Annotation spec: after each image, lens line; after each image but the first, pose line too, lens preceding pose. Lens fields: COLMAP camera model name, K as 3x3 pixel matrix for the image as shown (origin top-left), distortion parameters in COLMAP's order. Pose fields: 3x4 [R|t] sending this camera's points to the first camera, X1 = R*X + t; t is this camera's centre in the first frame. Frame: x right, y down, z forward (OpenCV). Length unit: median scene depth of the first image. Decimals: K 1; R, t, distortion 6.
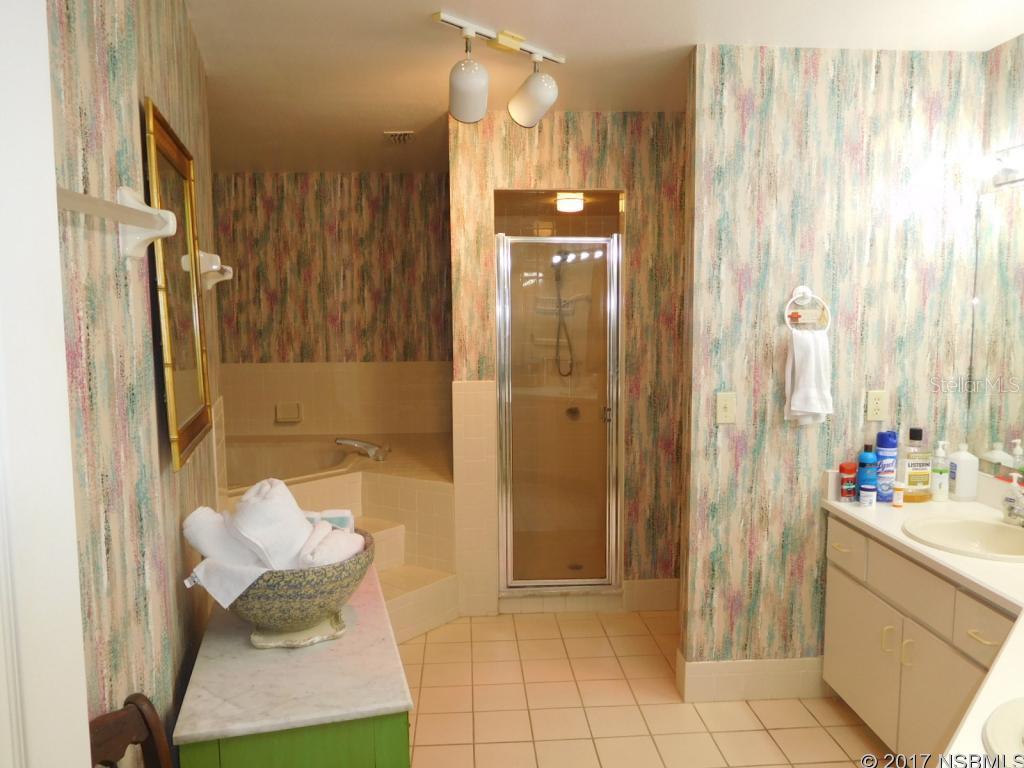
lens RADIAL K [[763.8, 0, 513.2], [0, 763.8, 385.3], [0, 0, 1]] dist [-0.020231, 0.004031]
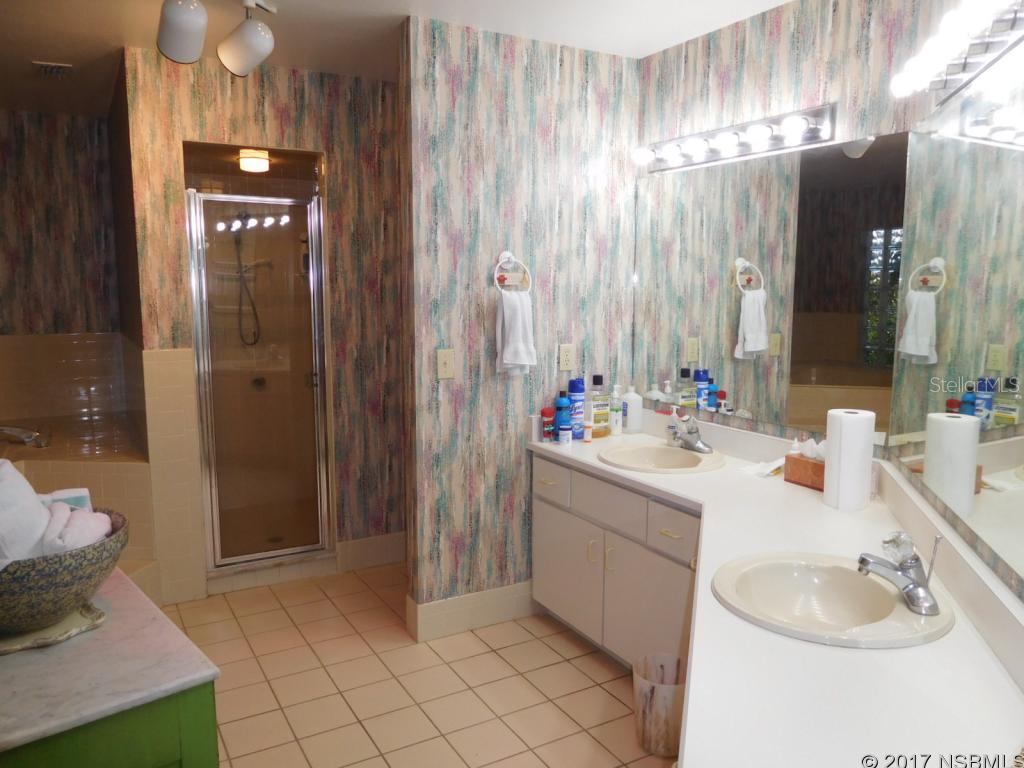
lens RADIAL K [[763.8, 0, 513.2], [0, 763.8, 385.3], [0, 0, 1]] dist [-0.020231, 0.004031]
pose [[0.895900, -0.050245, 0.441405, -0.110221], [0.035240, 0.998490, 0.042132, 0.017559], [-0.442855, -0.022191, 0.896319, -0.006521]]
